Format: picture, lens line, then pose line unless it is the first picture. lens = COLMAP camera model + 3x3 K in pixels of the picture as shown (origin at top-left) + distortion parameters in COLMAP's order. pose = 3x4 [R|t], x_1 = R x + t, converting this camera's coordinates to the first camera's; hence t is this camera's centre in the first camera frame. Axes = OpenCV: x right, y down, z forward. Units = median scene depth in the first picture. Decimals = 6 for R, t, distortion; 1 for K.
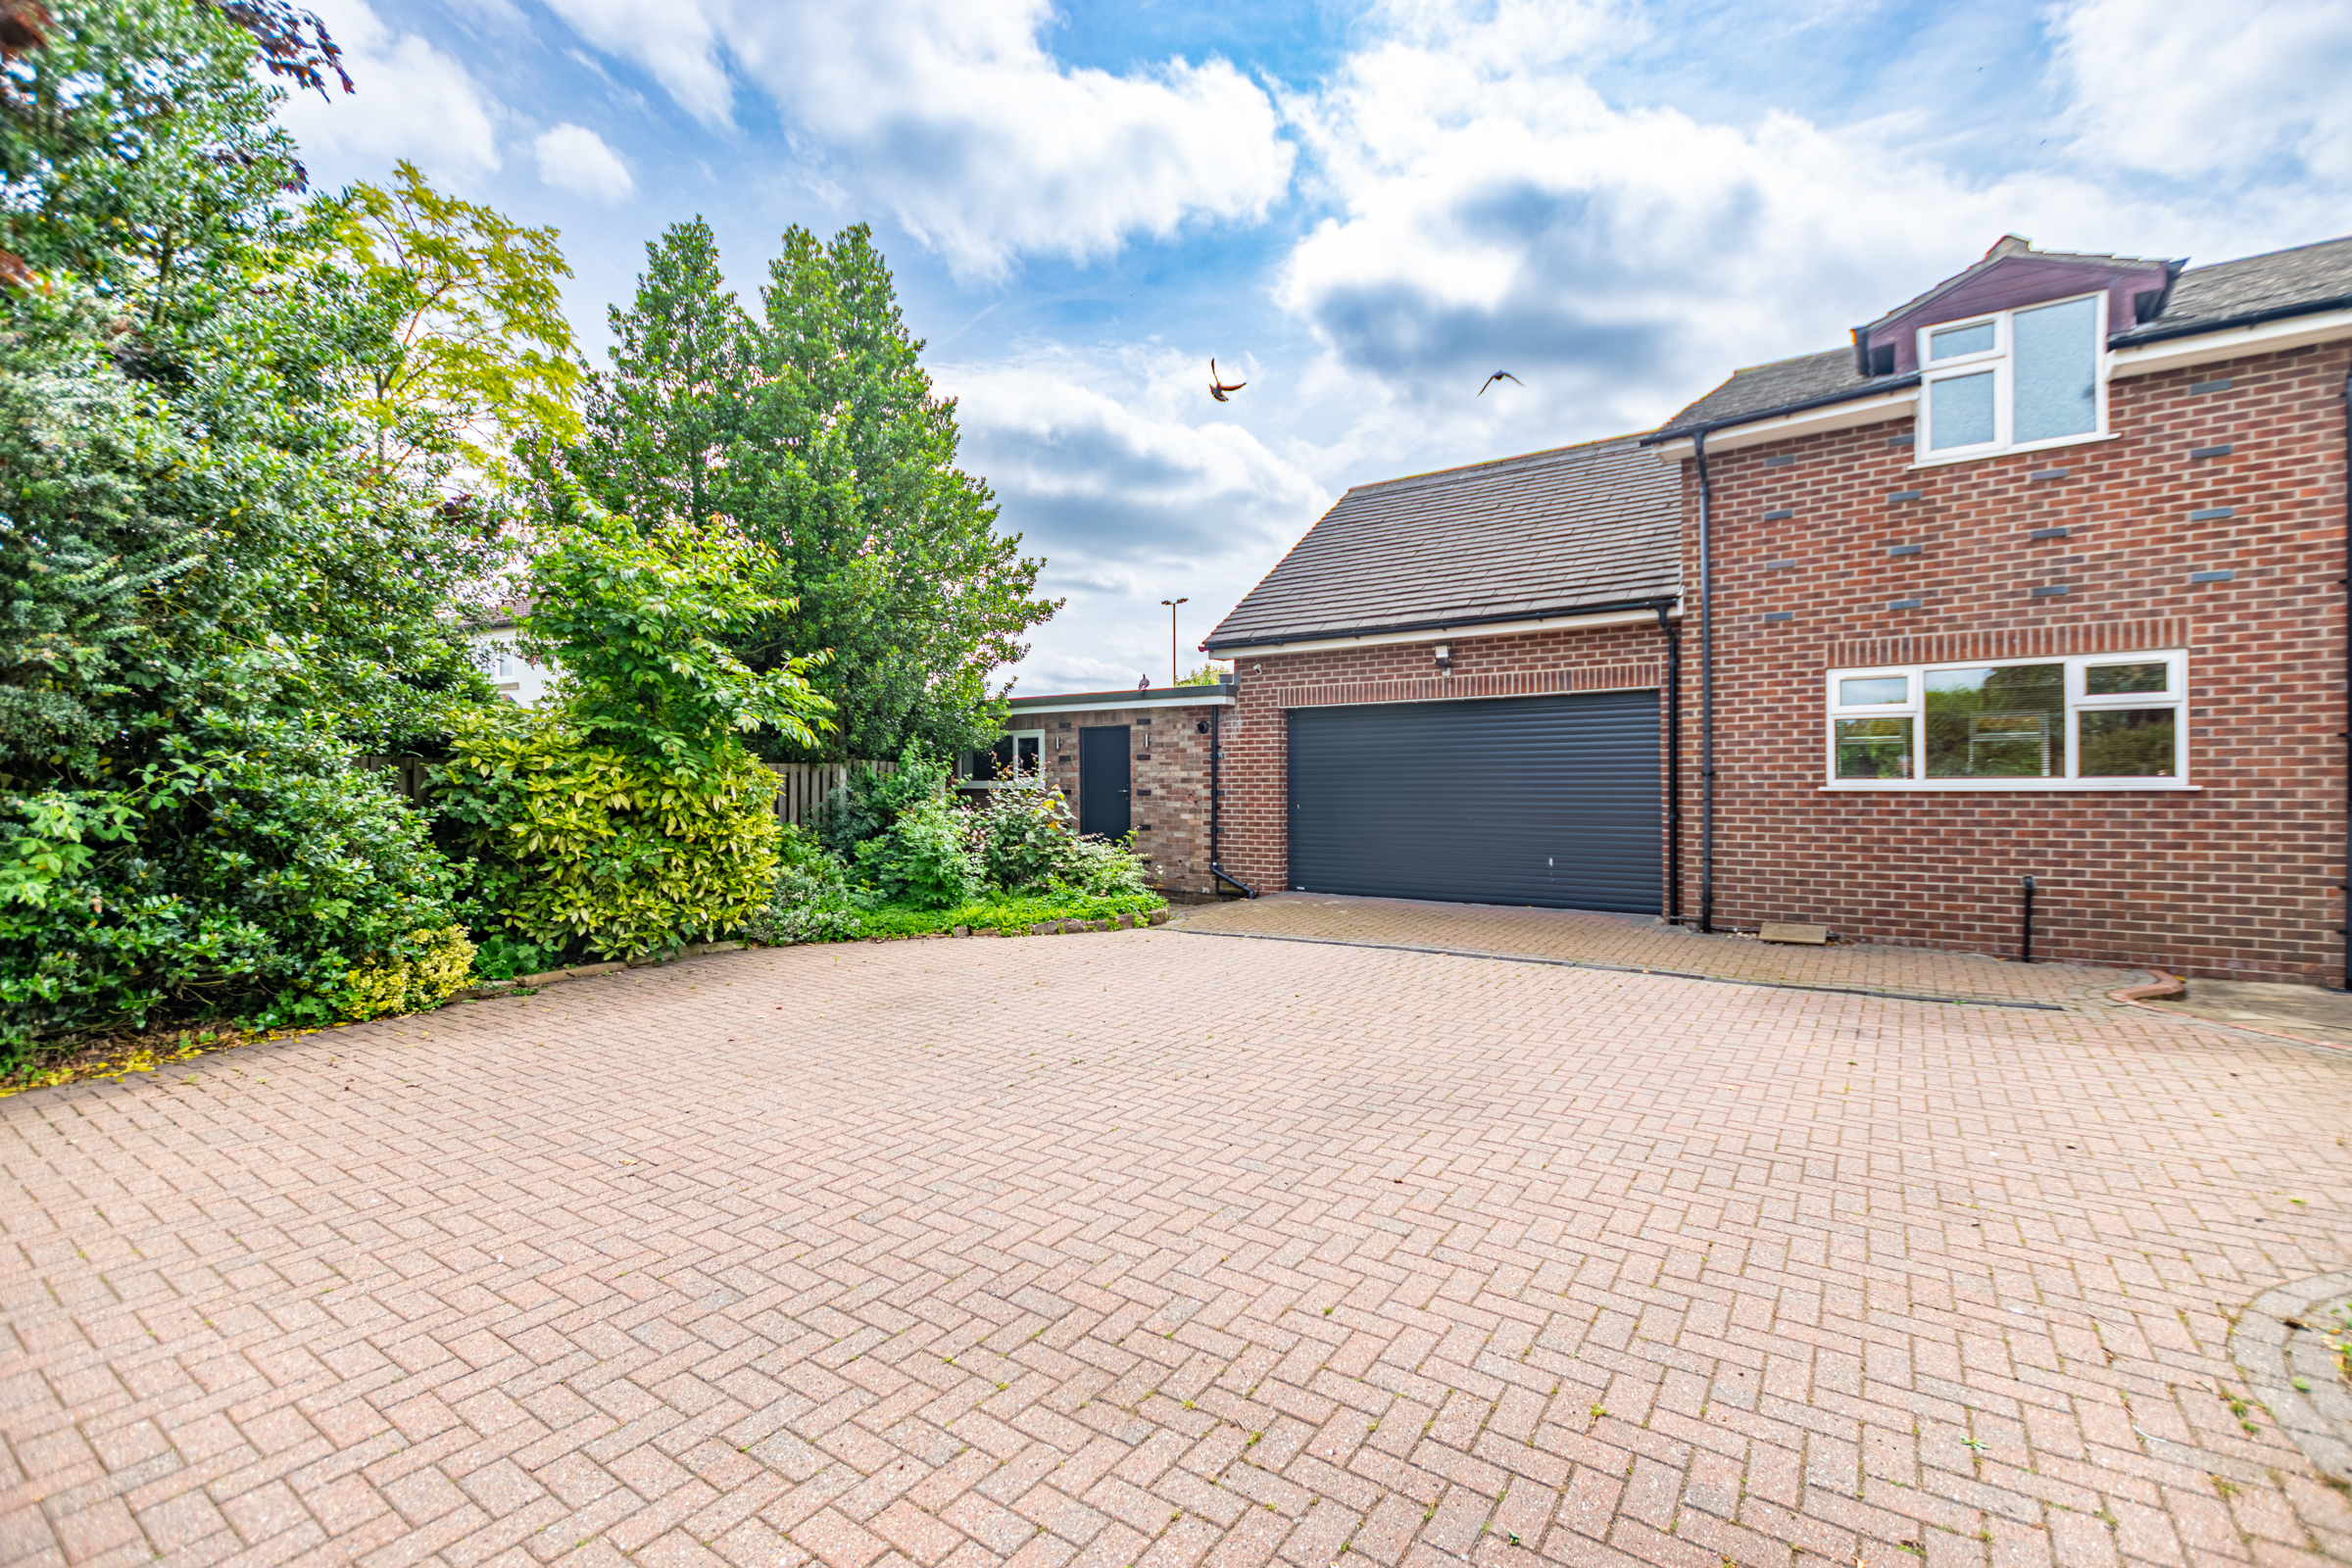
lens RADIAL K [[1001.8, 0, 1176.0], [0, 1001.8, 784.0], [0, 0, 1]] dist [0.010068, -0.000270]
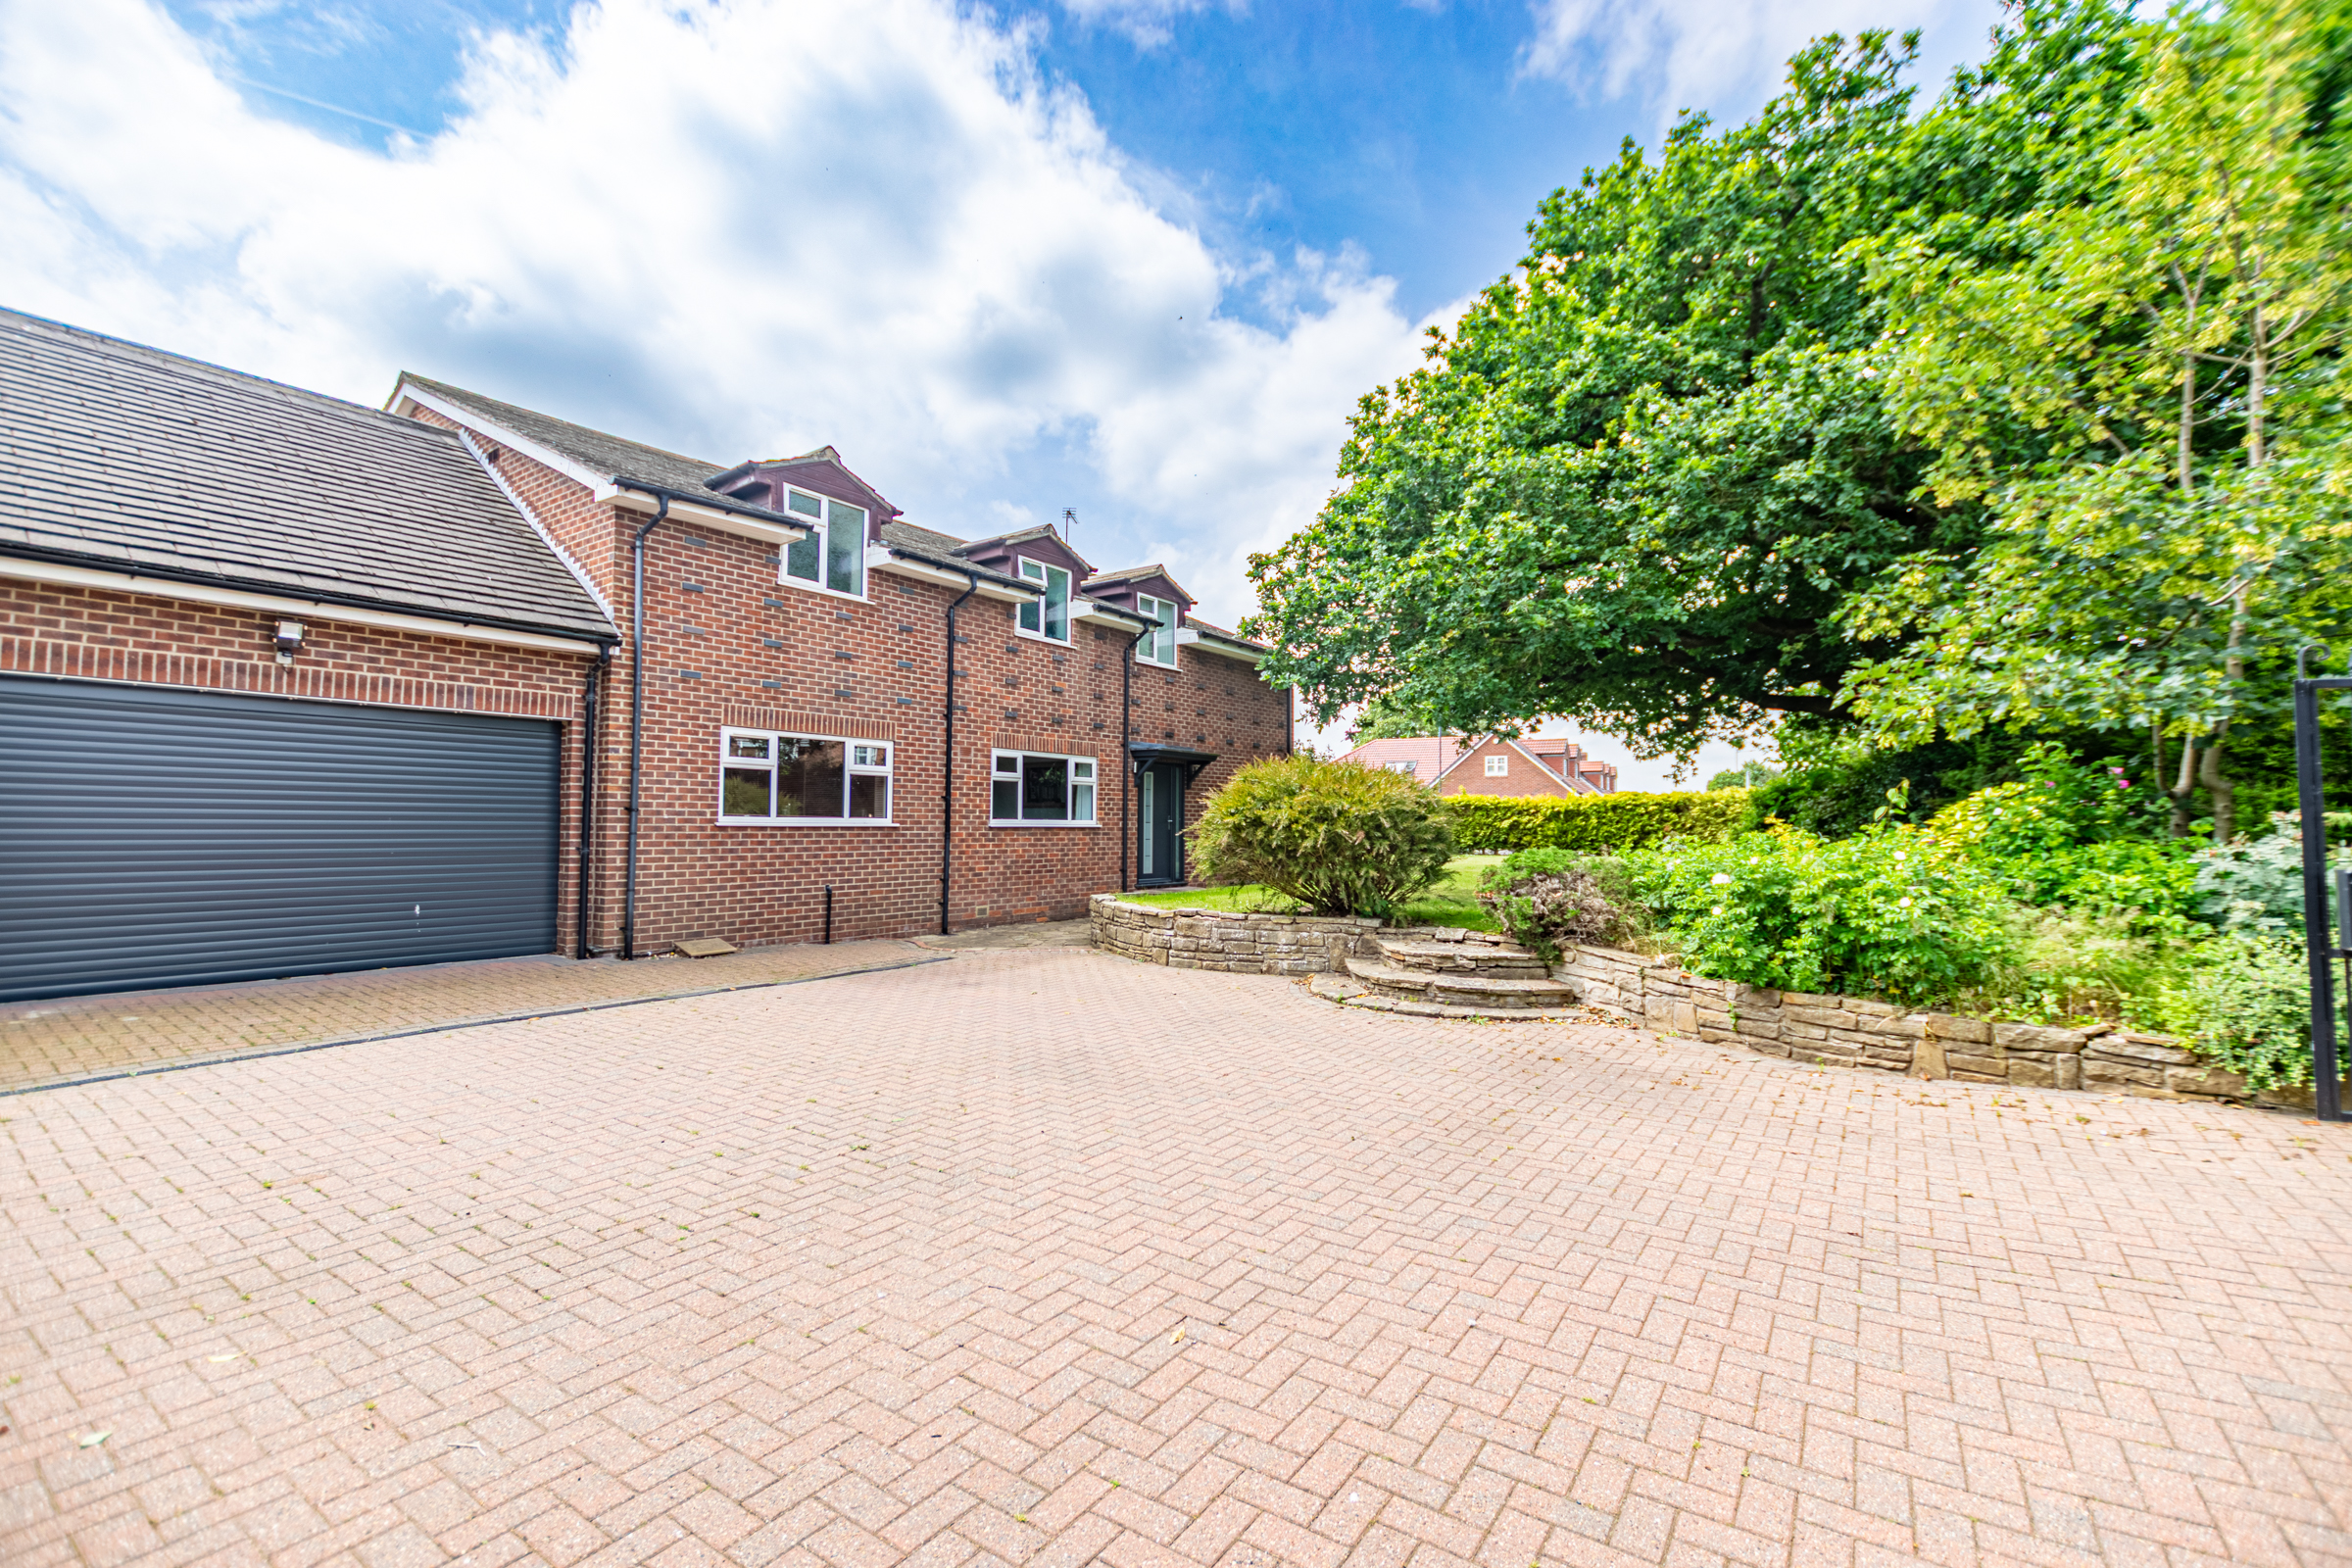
lens RADIAL K [[1020.4, 0, 1169.0], [0, 1020.4, 792.5], [0, 0, 1]] dist [0.008235, -0.000014]
pose [[0.007895, 0.037952, 0.999248, -0.610393], [-0.009285, 0.999239, -0.037879, 0.008898], [-0.999926, -0.008979, 0.008241, 0.477941]]
